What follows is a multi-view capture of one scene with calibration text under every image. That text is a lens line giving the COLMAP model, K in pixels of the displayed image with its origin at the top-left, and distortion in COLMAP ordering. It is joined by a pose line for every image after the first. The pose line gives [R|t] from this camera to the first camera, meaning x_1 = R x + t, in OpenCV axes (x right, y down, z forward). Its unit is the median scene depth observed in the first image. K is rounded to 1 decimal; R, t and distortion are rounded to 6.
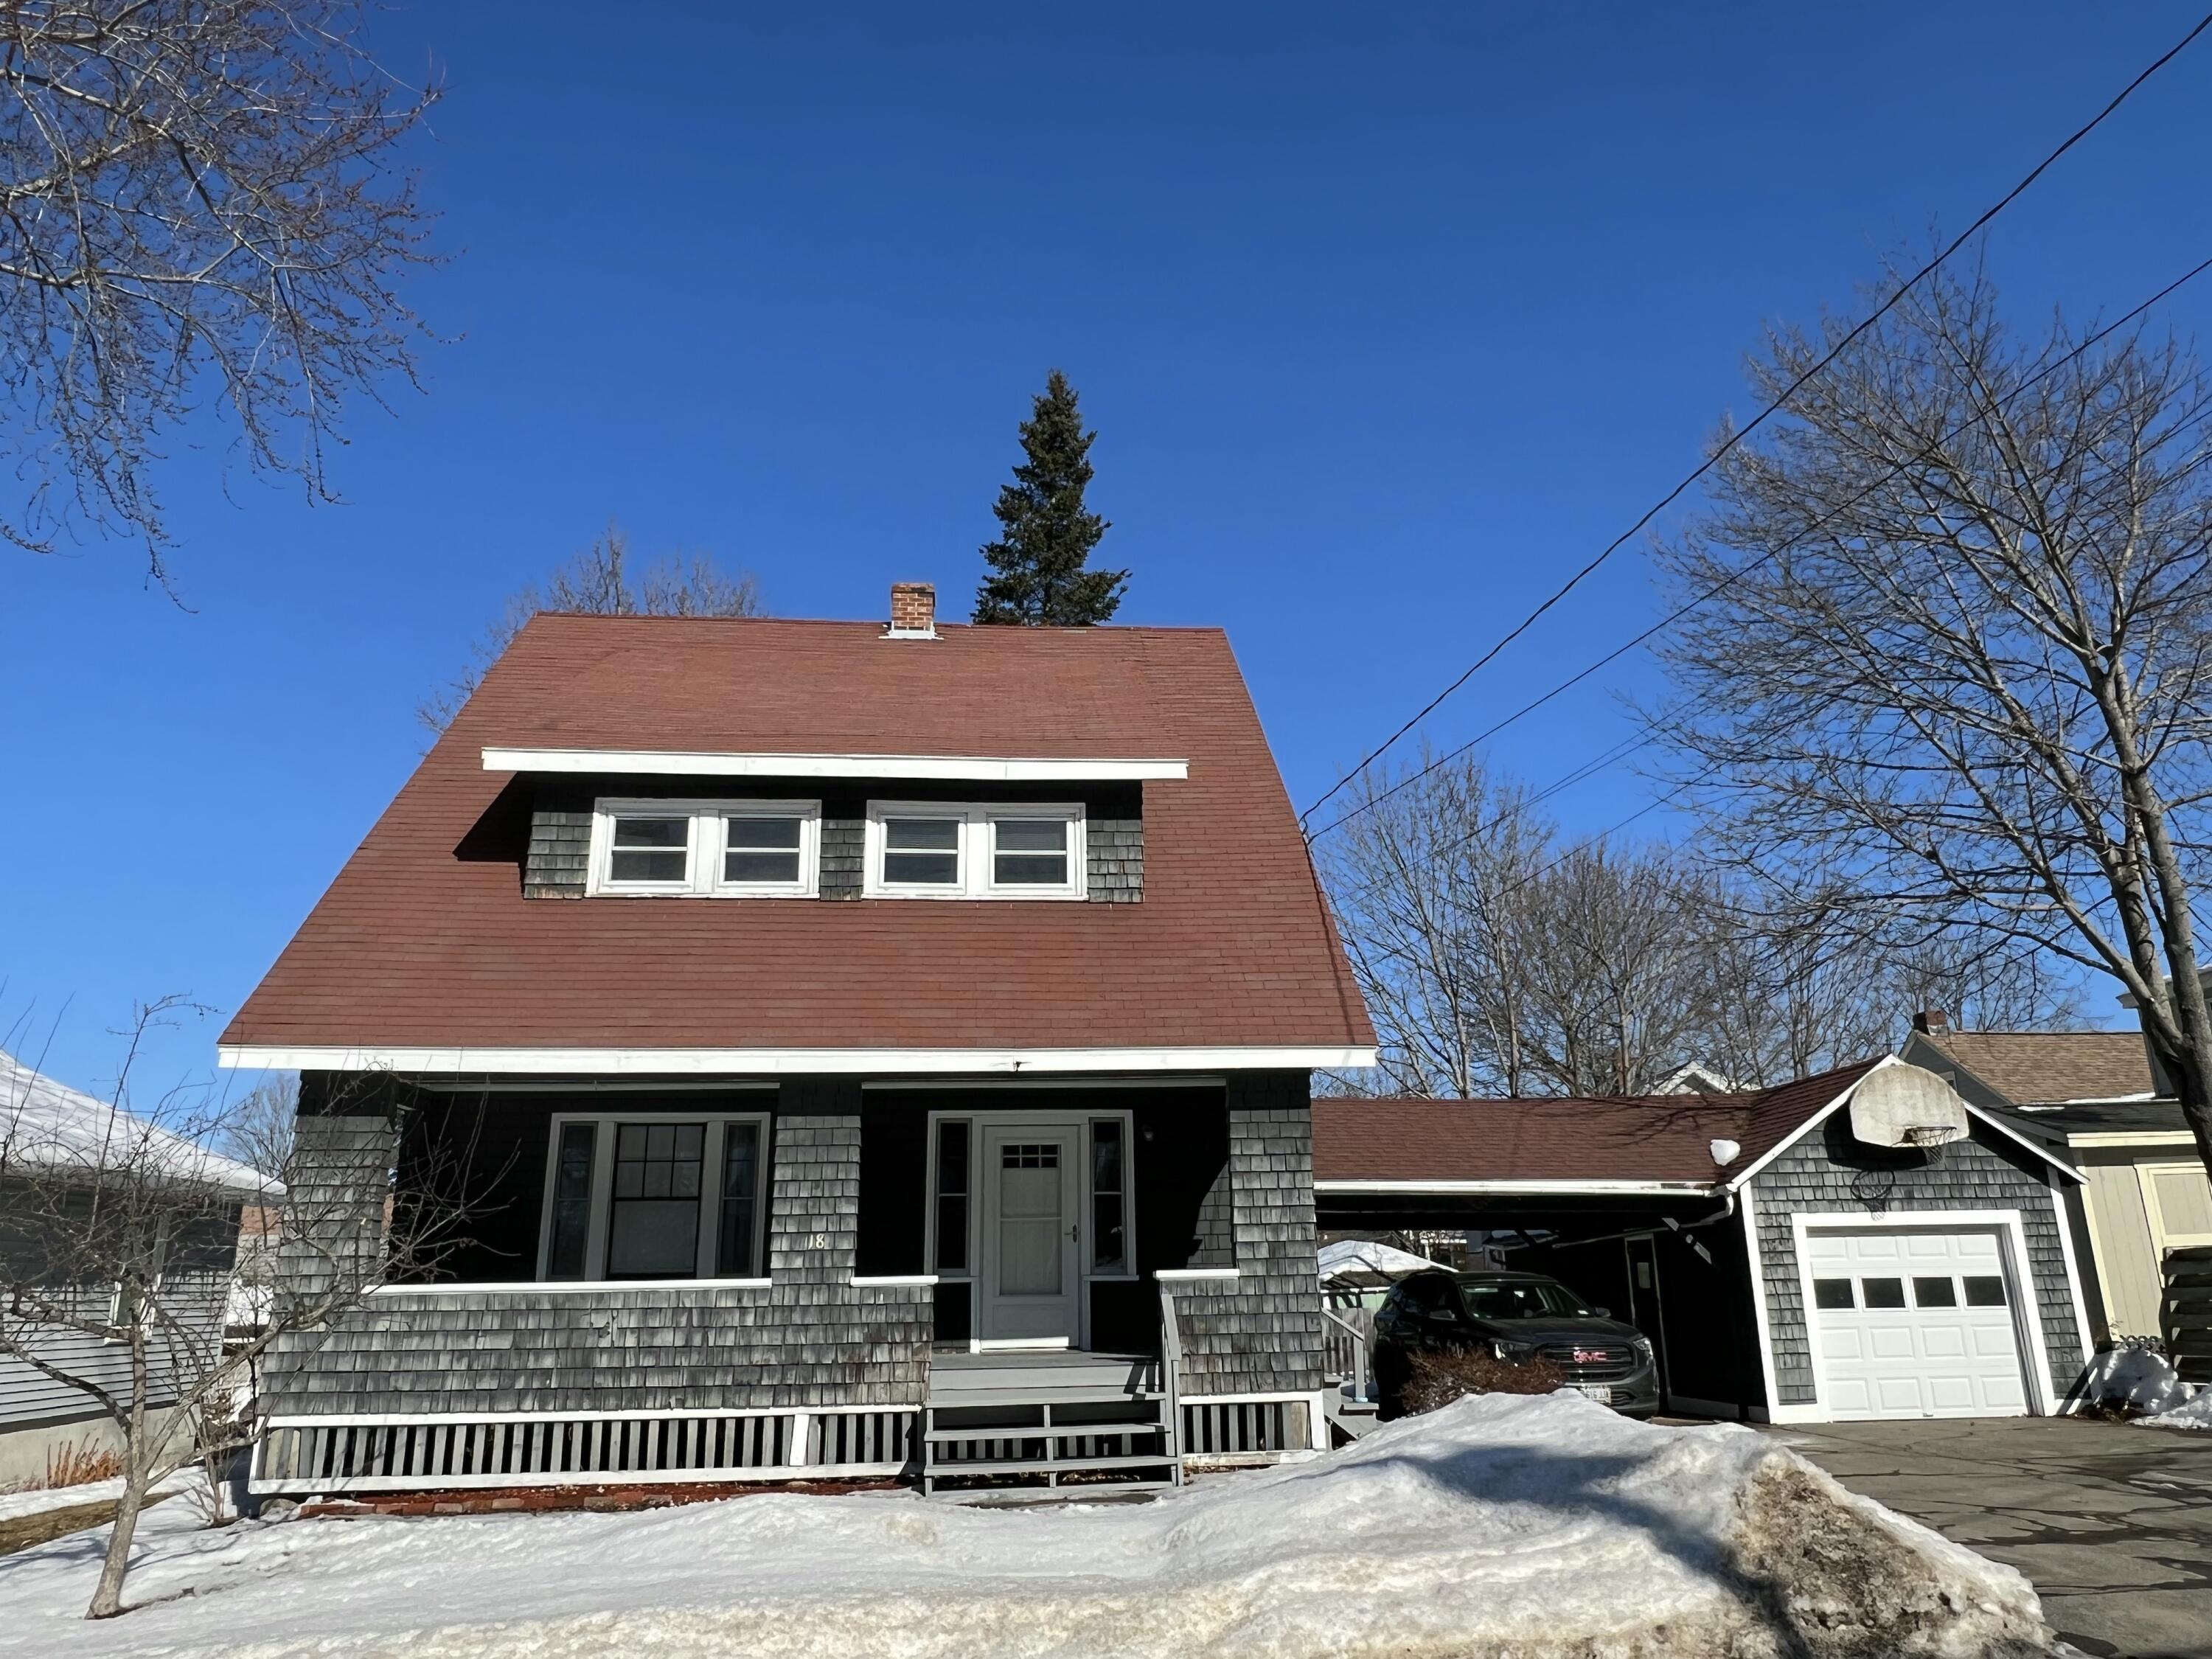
lens RADIAL K [[1550.6, 0, 1106.0], [0, 1550.6, 829.5], [0, 0, 1]] dist [-0.001763, -0.004408]
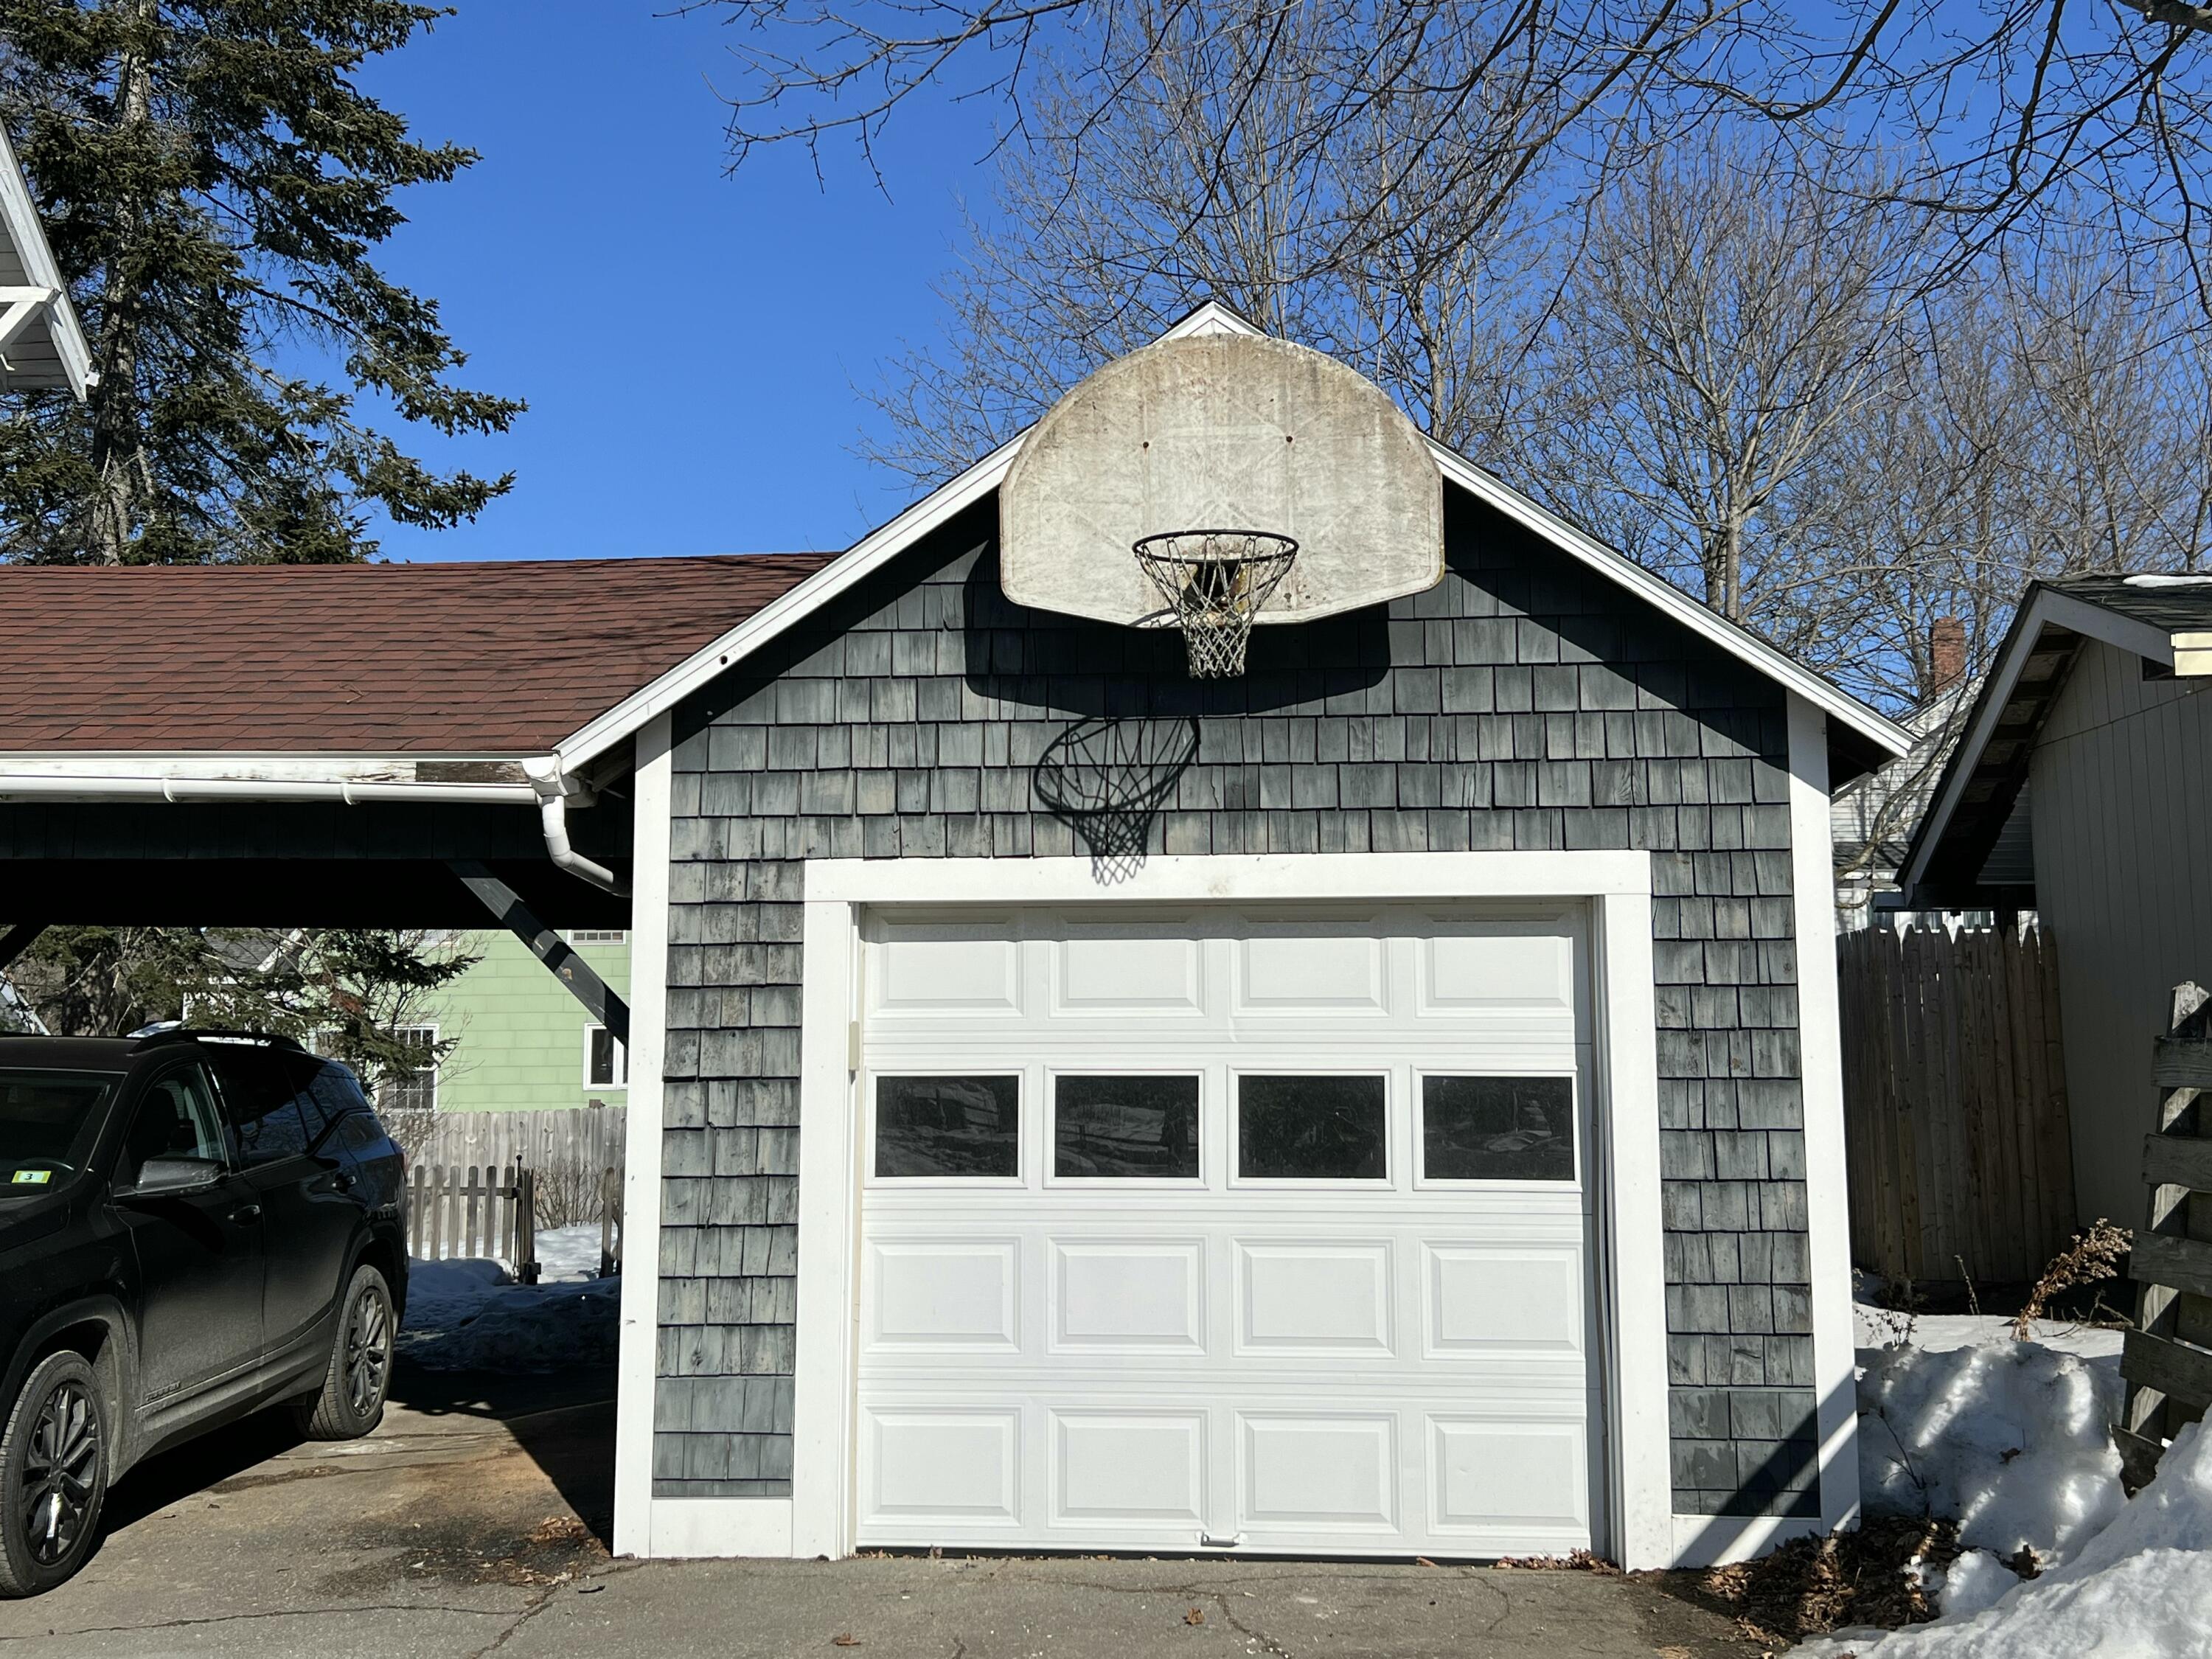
lens RADIAL K [[2281.5, 0, 1106.0], [0, 2281.5, 829.5], [0, 0, 1]] dist [0.221704, -0.665269]
pose [[0.986058, -0.002915, -0.166379, 0.585258], [0.035926, 0.979996, 0.195750, 0.164225], [0.162480, -0.198998, 0.966437, 0.609683]]
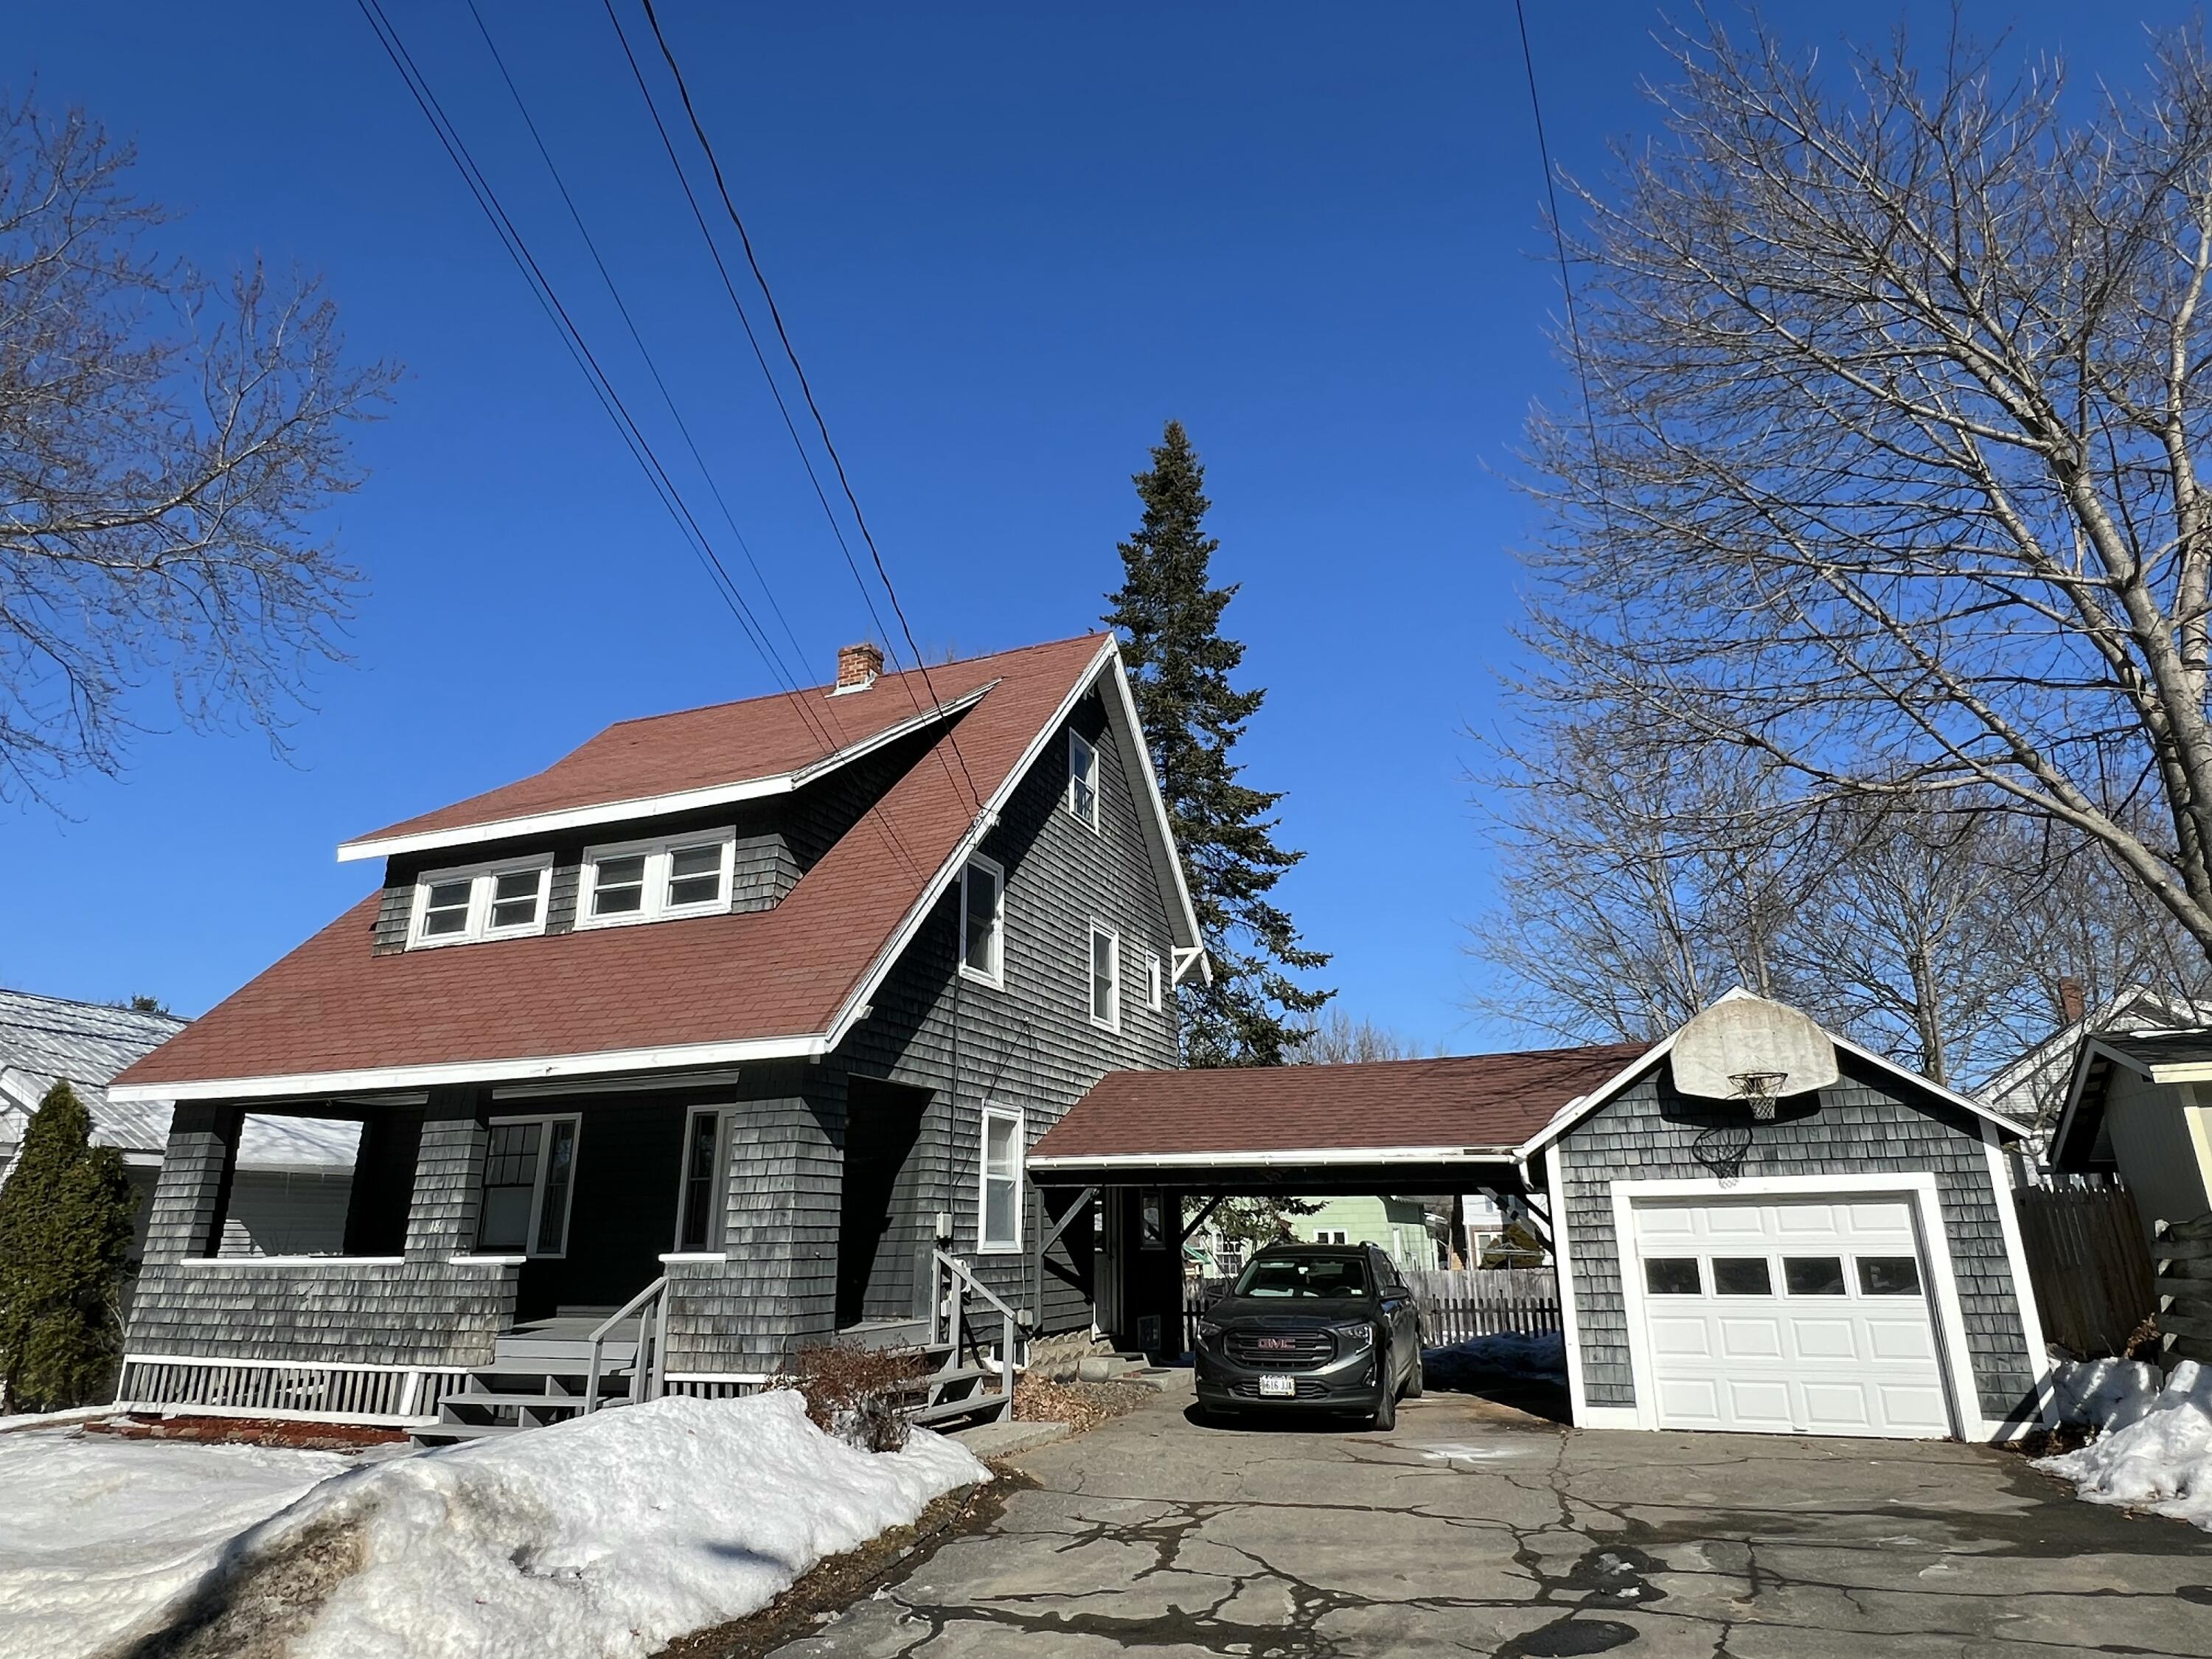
lens RADIAL K [[1297.5, 0, 1106.0], [0, 1297.5, 829.5], [0, 0, 1]] dist [-0.008101, 0.003072]
pose [[0.891464, -0.129950, -0.434057, 0.544431], [0.126273, 0.991289, -0.037436, 0.047350], [0.435141, -0.021437, 0.900107, 0.242471]]
